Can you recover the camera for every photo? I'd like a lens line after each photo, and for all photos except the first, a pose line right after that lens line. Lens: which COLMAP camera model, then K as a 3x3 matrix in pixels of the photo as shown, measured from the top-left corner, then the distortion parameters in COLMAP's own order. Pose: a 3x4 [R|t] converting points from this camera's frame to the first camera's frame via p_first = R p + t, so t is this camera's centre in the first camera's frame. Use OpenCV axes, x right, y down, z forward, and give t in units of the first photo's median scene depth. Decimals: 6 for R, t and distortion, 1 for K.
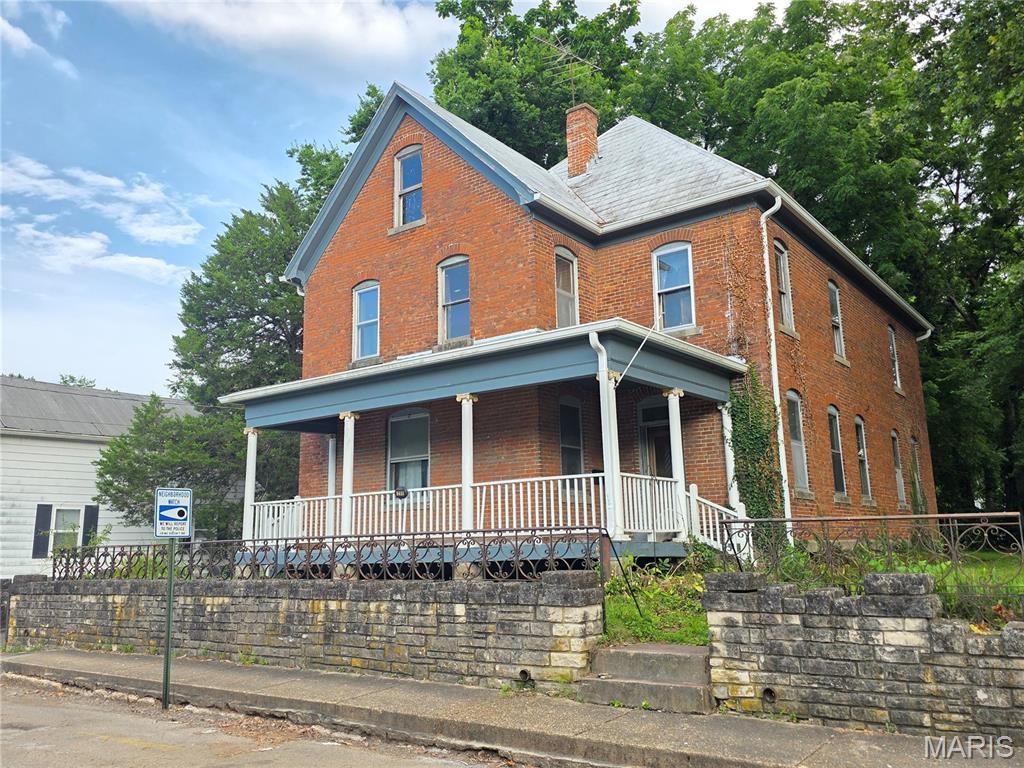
lens RADIAL K [[832.0, 0, 512.6], [0, 832.0, 381.9], [0, 0, 1]] dist [-0.008304, -0.003781]
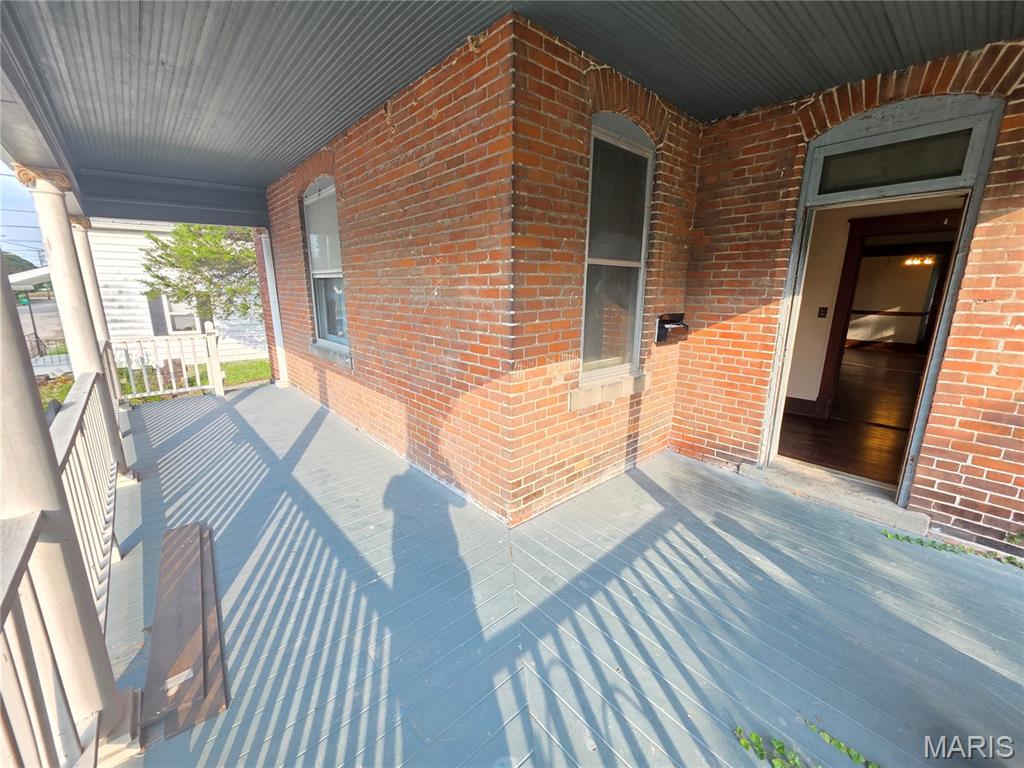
lens RADIAL K [[413.6, 0, 511.0], [0, 413.6, 385.9], [0, 0, 1]] dist [-0.001996, 0.000091]
pose [[0.980721, 0.072160, -0.181602, 0.061361], [0.010902, 0.907671, 0.419540, 0.047687], [0.195109, -0.413432, 0.889386, 0.787835]]
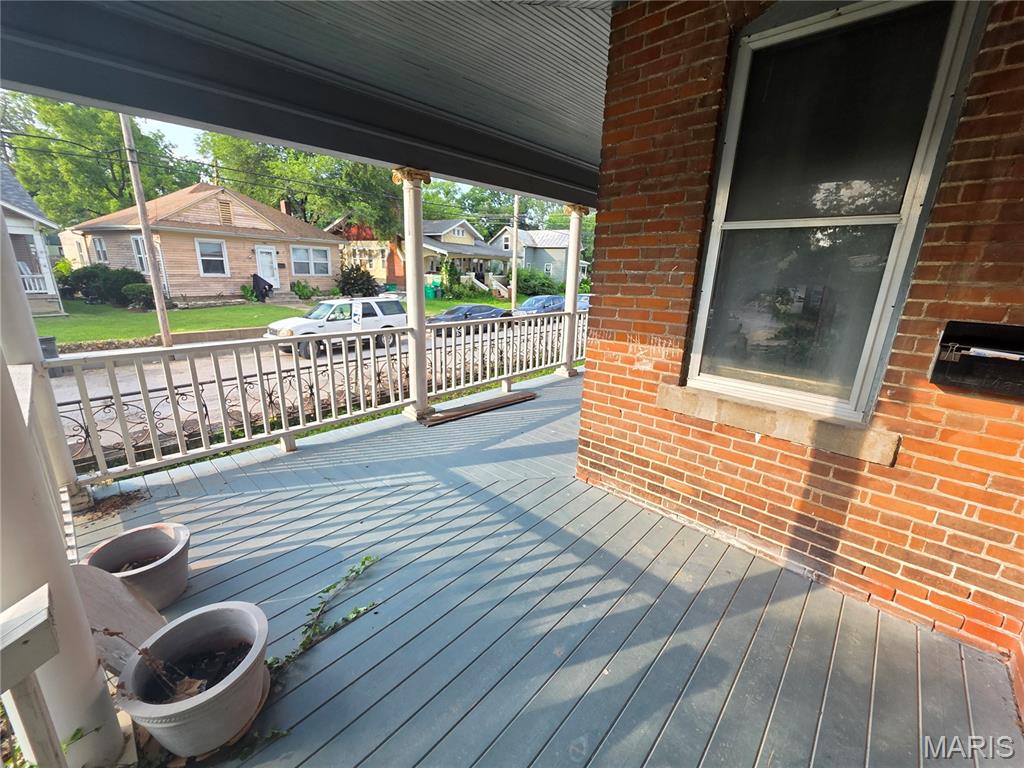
lens RADIAL K [[413.6, 0, 505.5], [0, 413.6, 383.2], [0, 0, 1]] dist [-0.001996, 0.000091]
pose [[-0.115026, 0.286813, -0.951056, 0.212257], [0.175714, 0.948188, 0.264696, 0.075145], [0.977698, -0.136667, -0.159464, 0.923934]]
